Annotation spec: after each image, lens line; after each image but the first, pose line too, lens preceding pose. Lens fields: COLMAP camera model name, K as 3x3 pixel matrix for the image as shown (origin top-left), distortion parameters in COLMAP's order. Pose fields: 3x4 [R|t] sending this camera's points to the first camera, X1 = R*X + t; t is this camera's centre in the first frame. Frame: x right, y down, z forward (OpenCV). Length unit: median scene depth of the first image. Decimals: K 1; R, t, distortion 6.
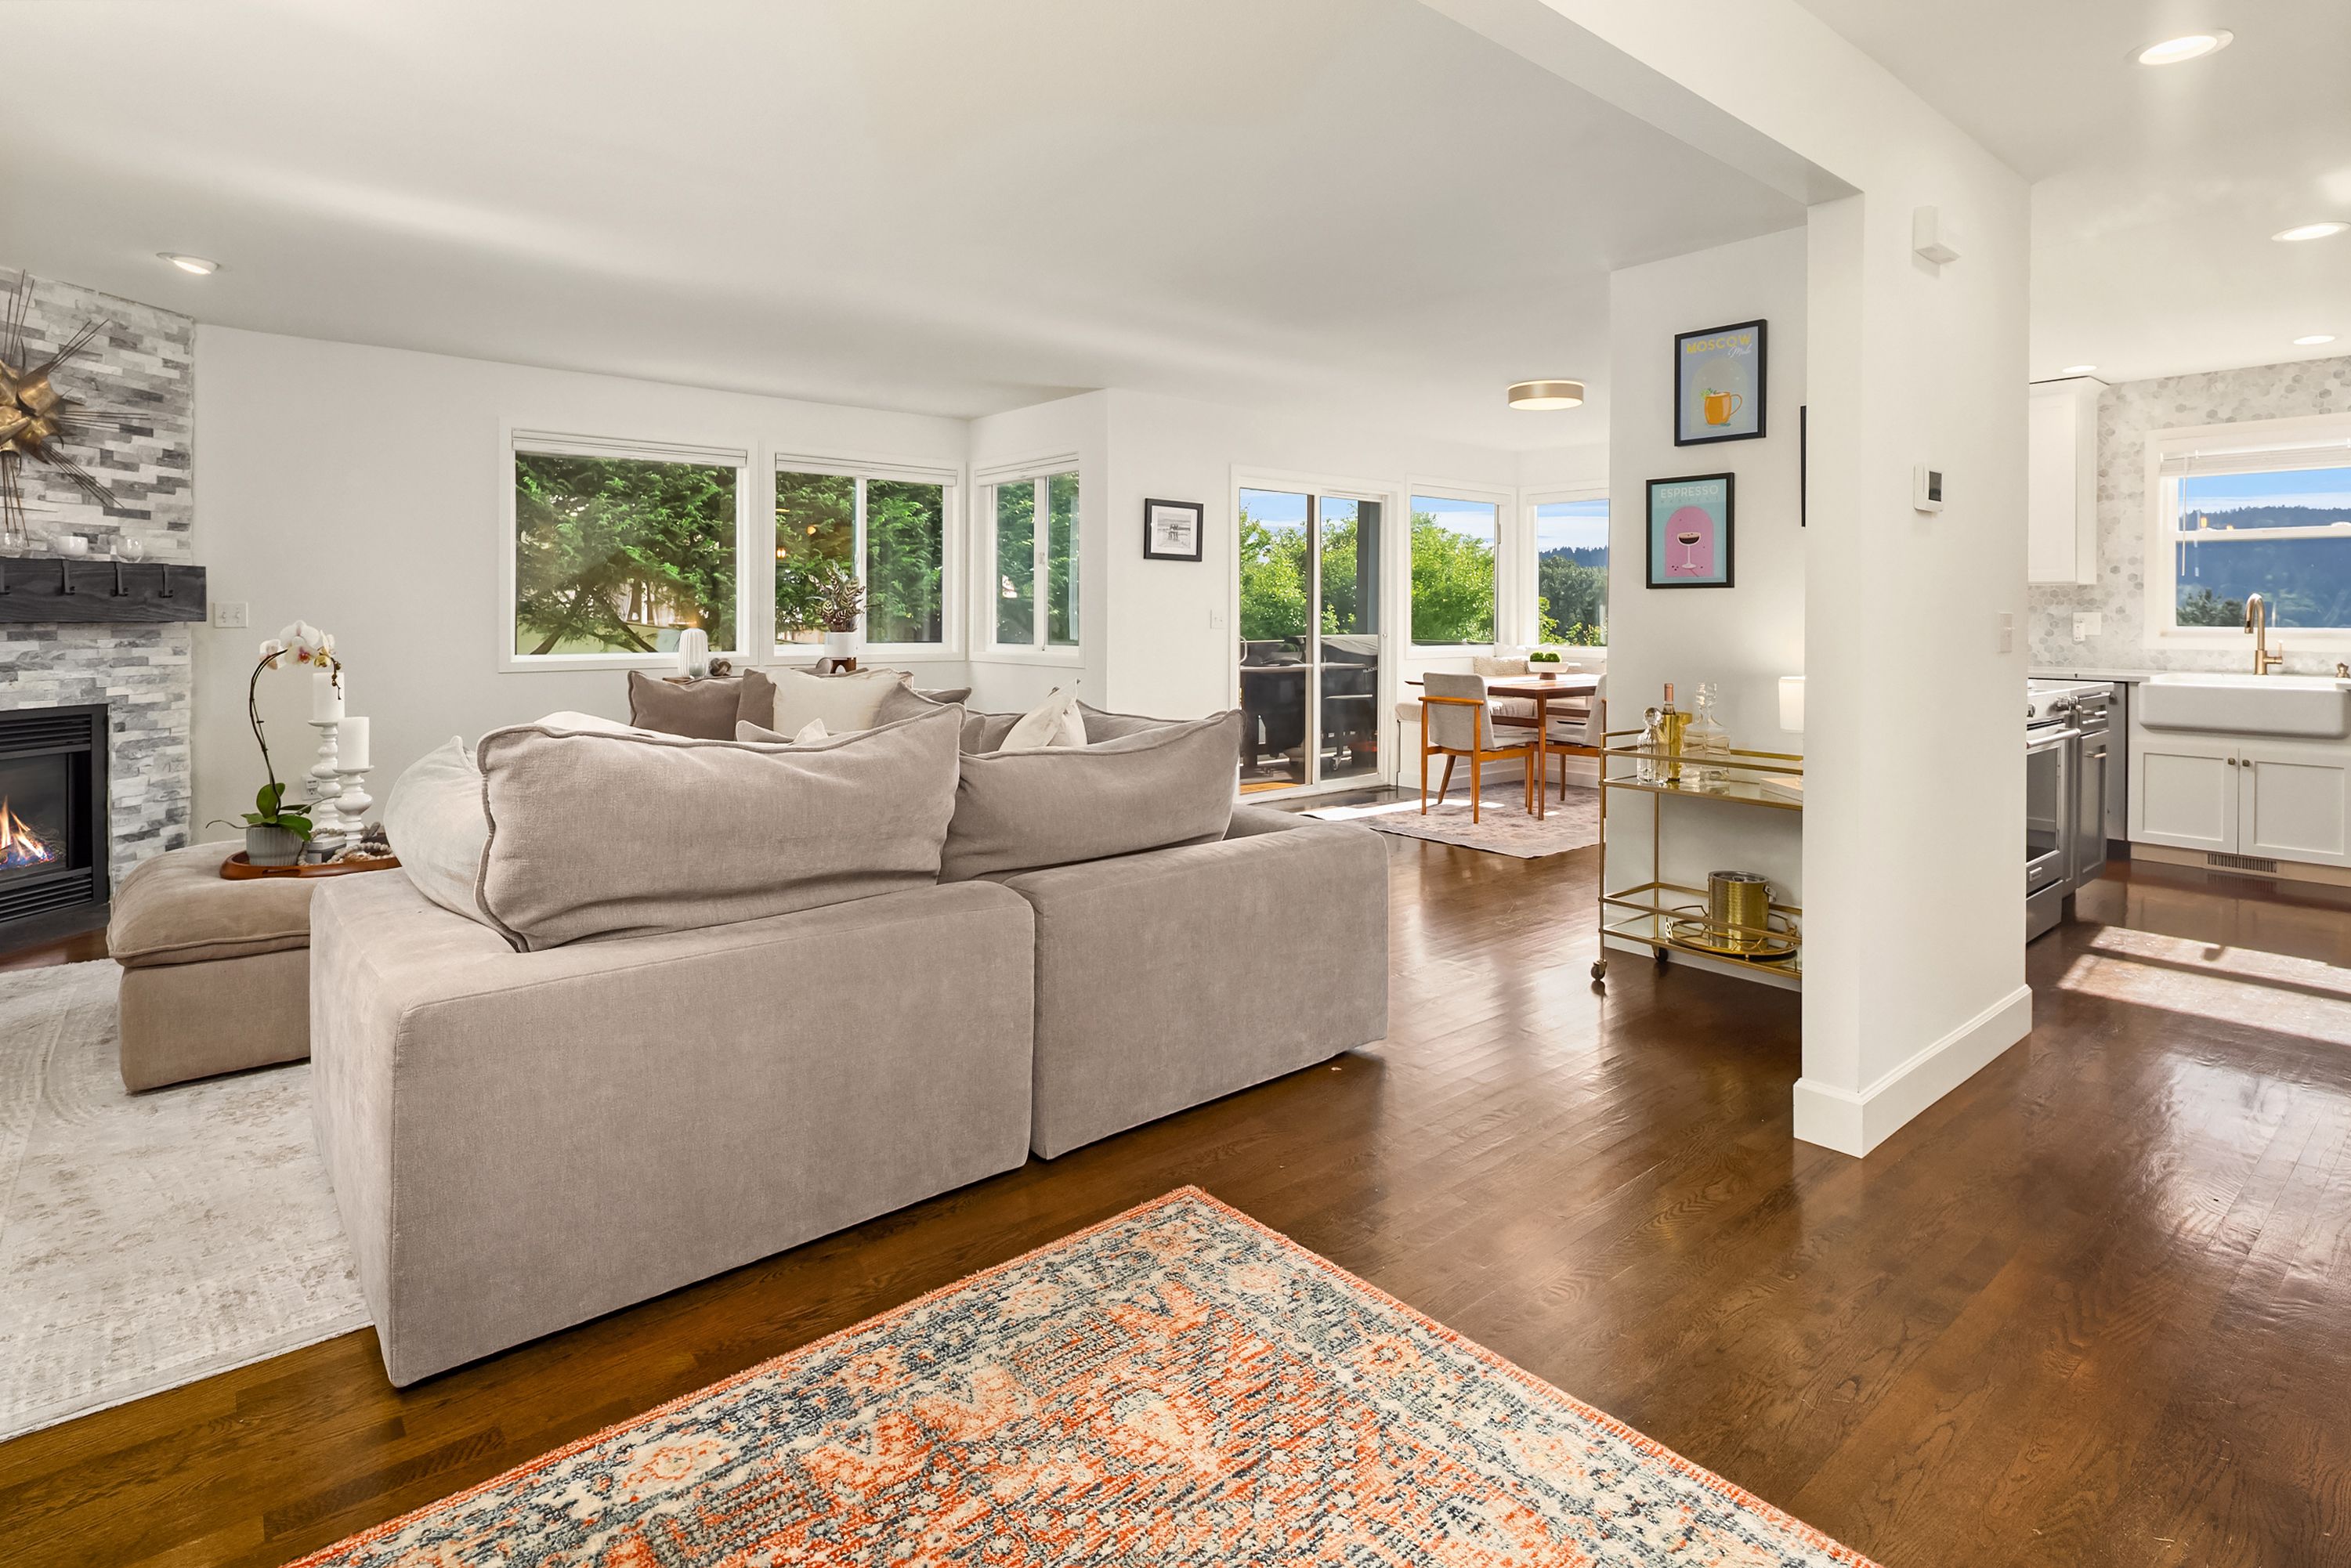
lens RADIAL K [[1190.1, 0, 1221.9], [0, 1190.1, 615.7], [0, 0, 1]] dist [0.002848, -0.002236]
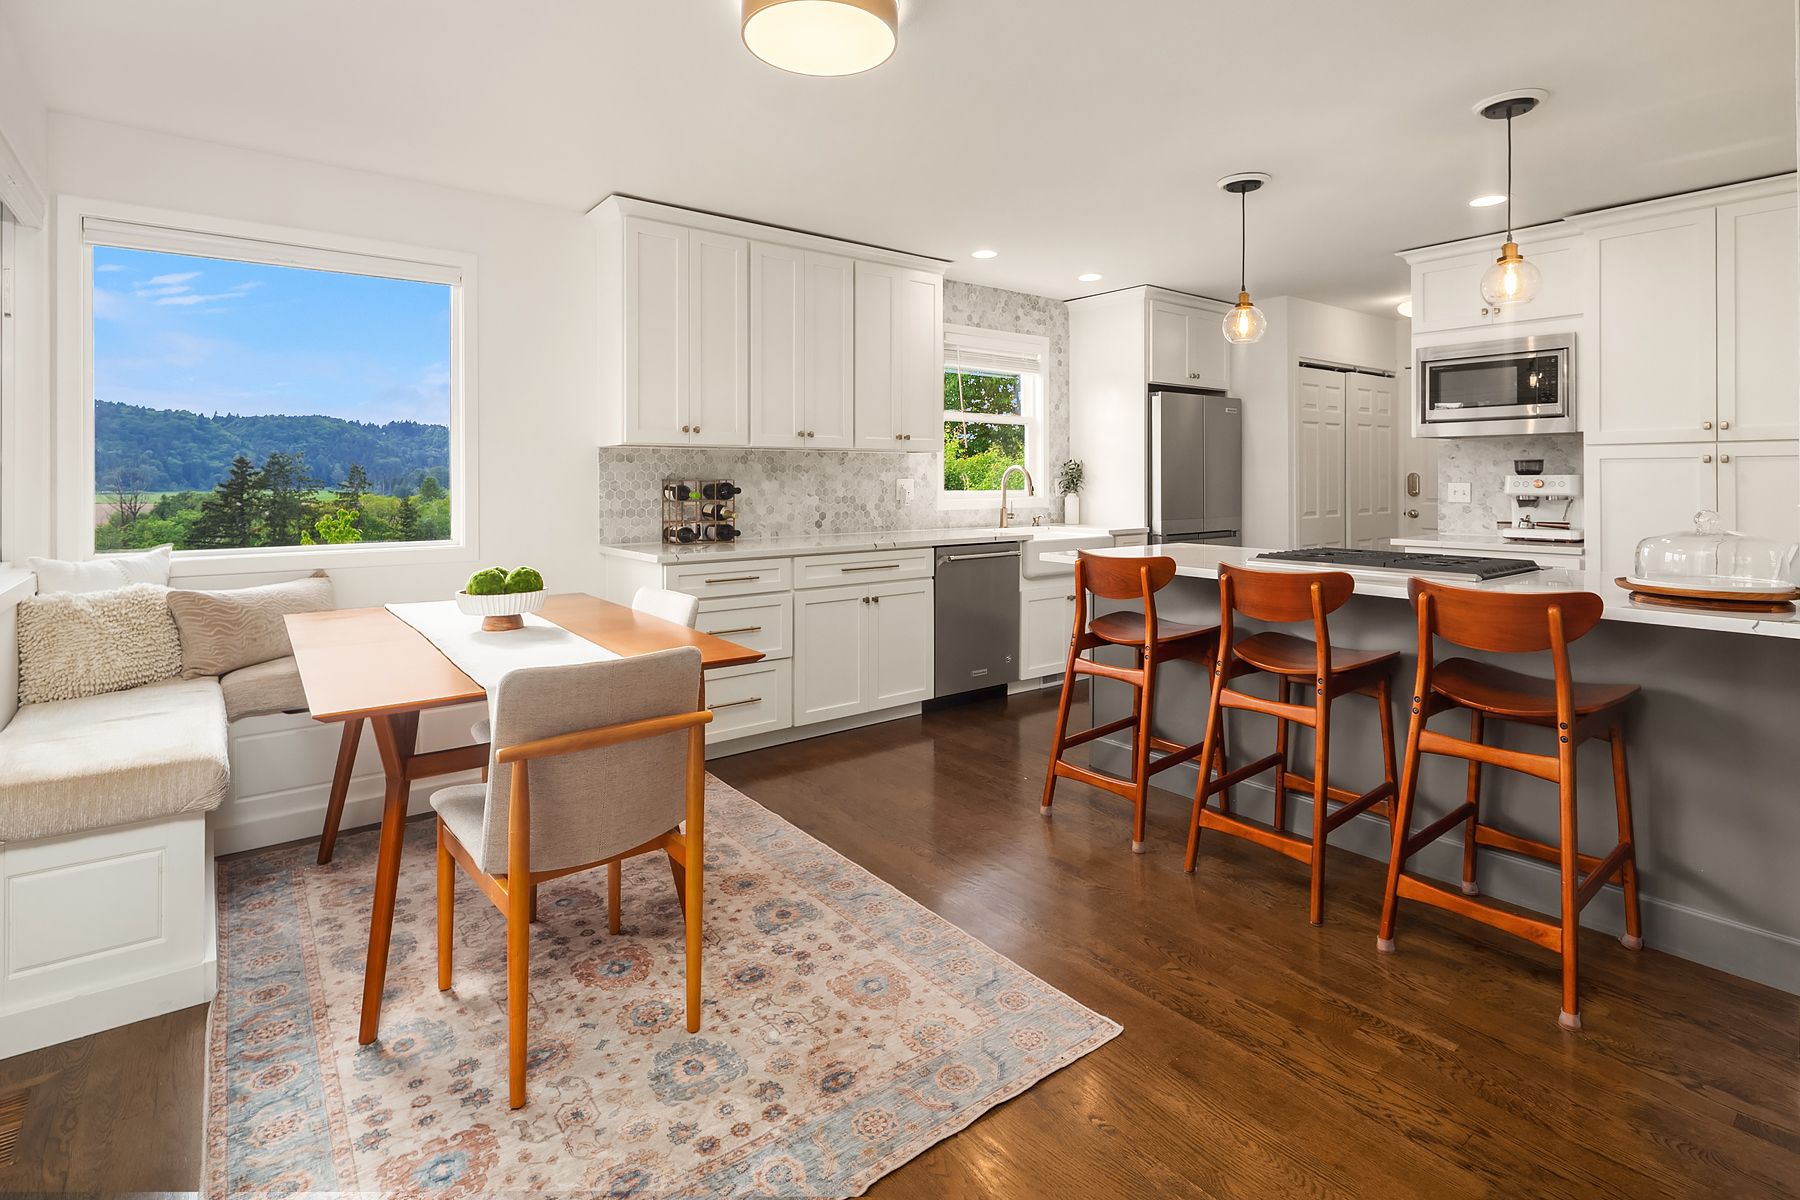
lens RADIAL K [[877.1, 0, 888.6], [0, 877.1, 465.9], [0, 0, 1]] dist [0.003666, -0.005351]
pose [[0.060026, 0.009483, 0.998152, -0.081197], [0.002912, 0.999949, -0.009676, -0.007775], [-0.998193, 0.003488, 0.059995, 1.060411]]
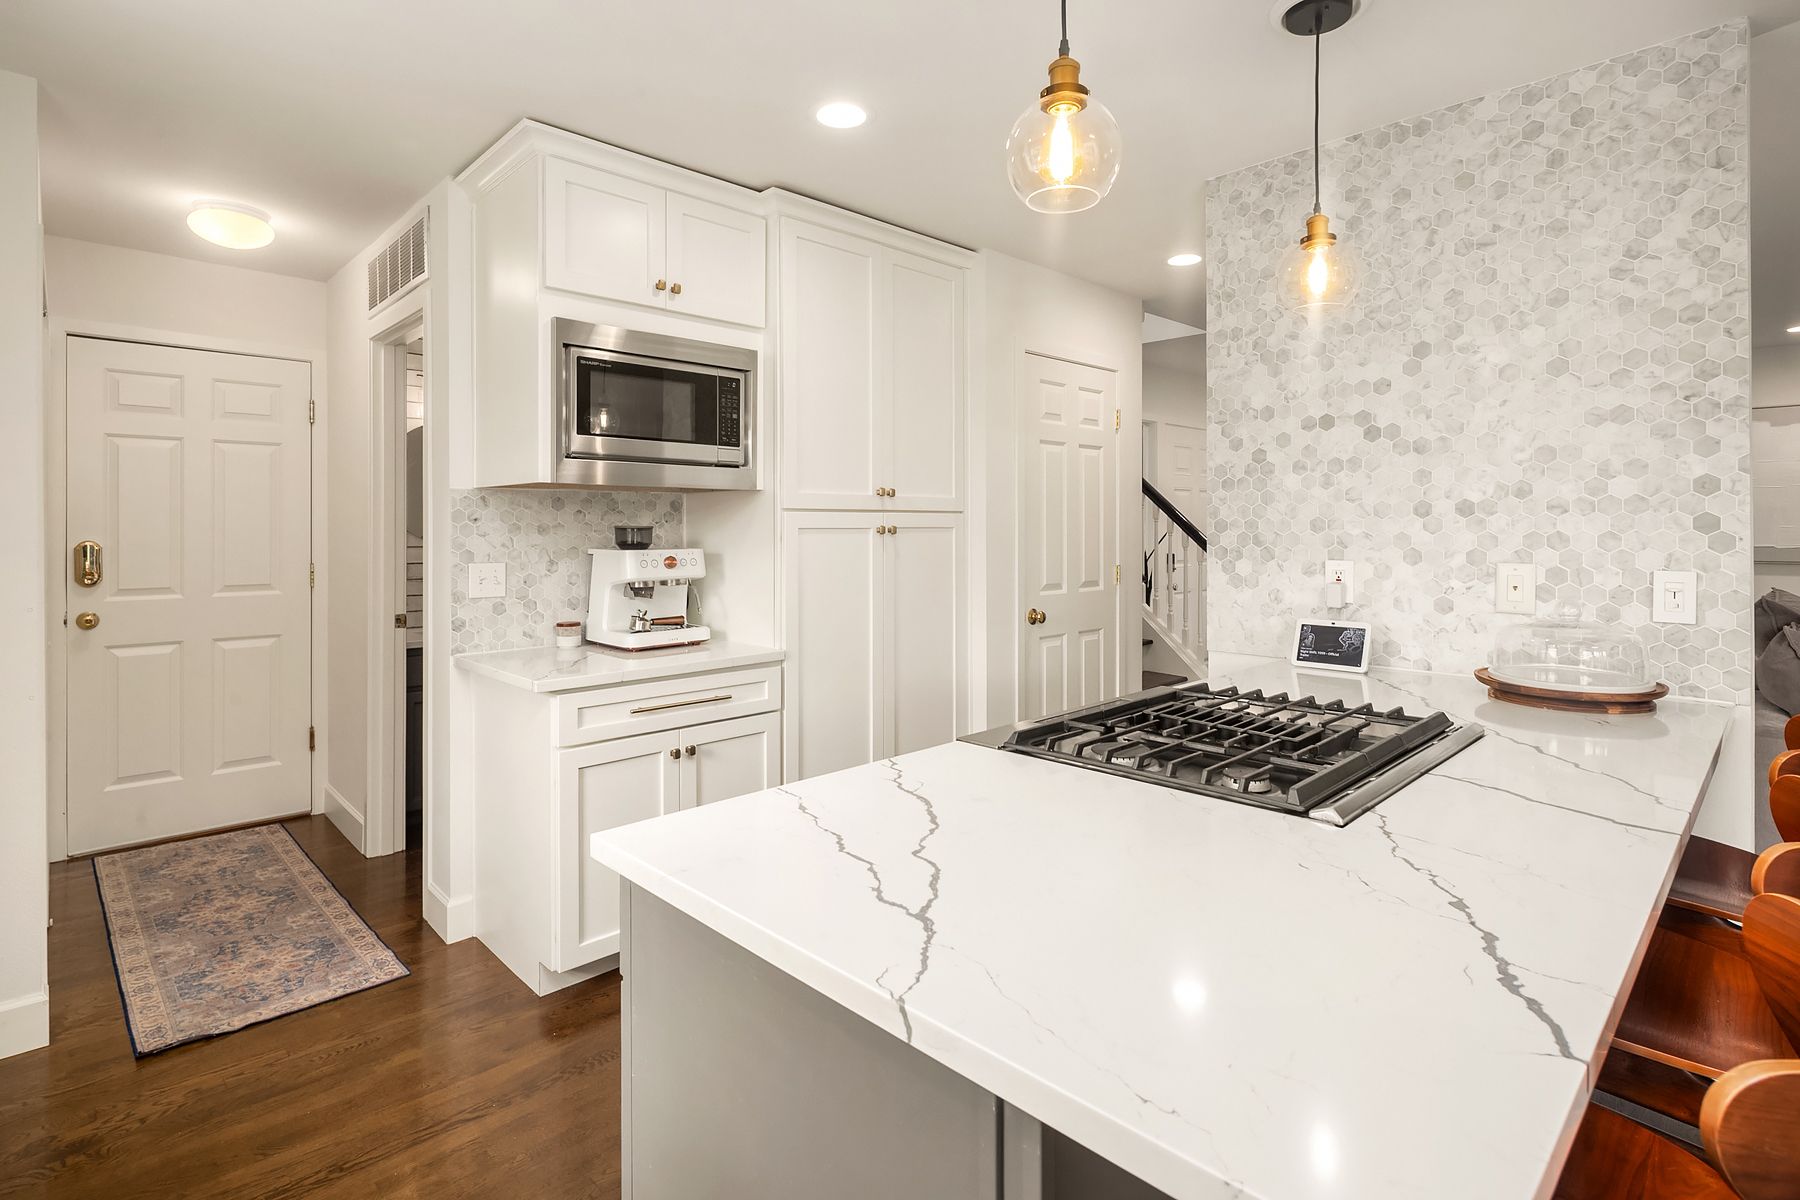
lens RADIAL K [[877.1, 0, 906.4], [0, 877.1, 529.2], [0, 0, 1]] dist [0.003666, -0.005351]
pose [[-0.999119, -0.003852, -0.041797, 0.585097], [-0.003980, 0.999988, 0.002960, -0.019340], [0.041785, 0.003124, -0.999122, 1.060894]]
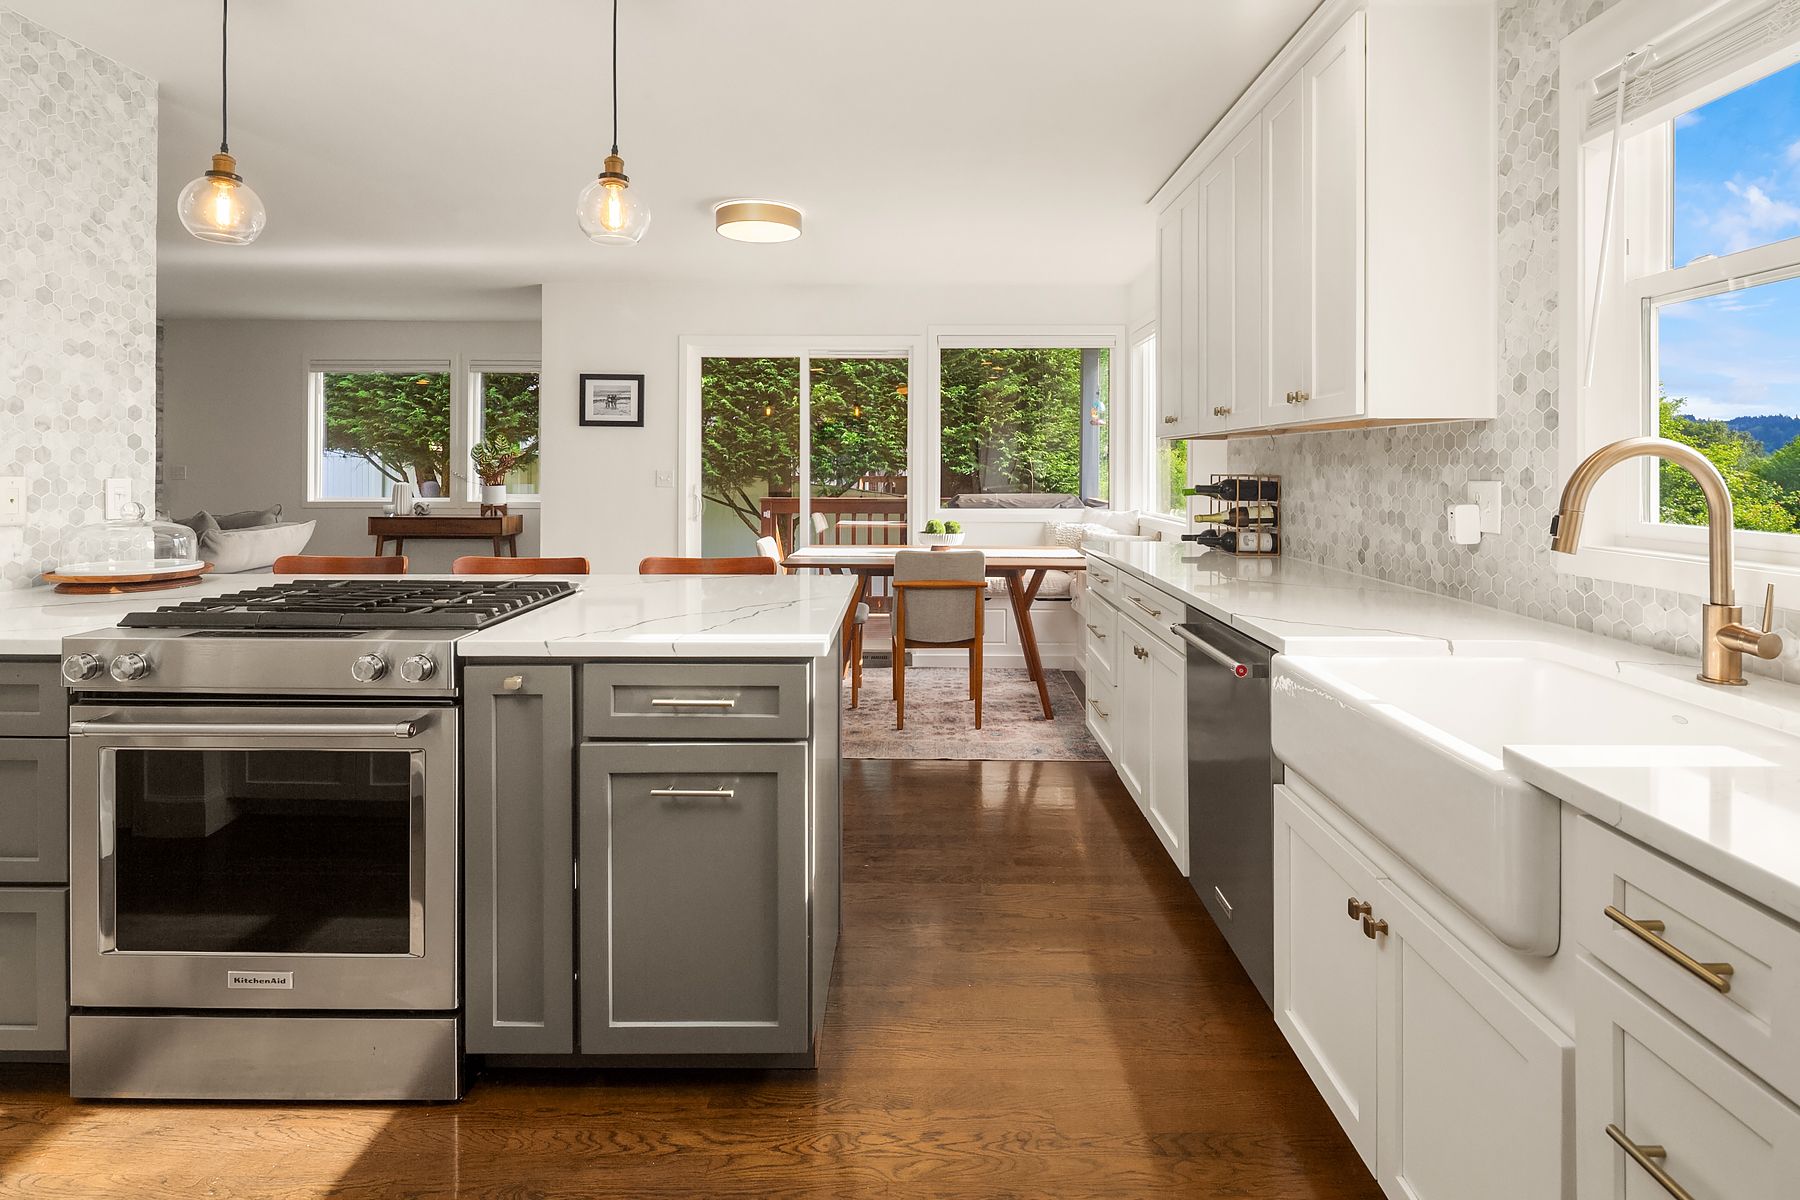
lens RADIAL K [[877.1, 0, 912.9], [0, 877.1, 465.7], [0, 0, 1]] dist [0.003666, -0.005351]
pose [[0.751130, -0.001667, -0.660153, 0.858648], [-0.000430, 0.999995, -0.003014, -0.008448], [0.660155, 0.002548, 0.751125, 0.666719]]
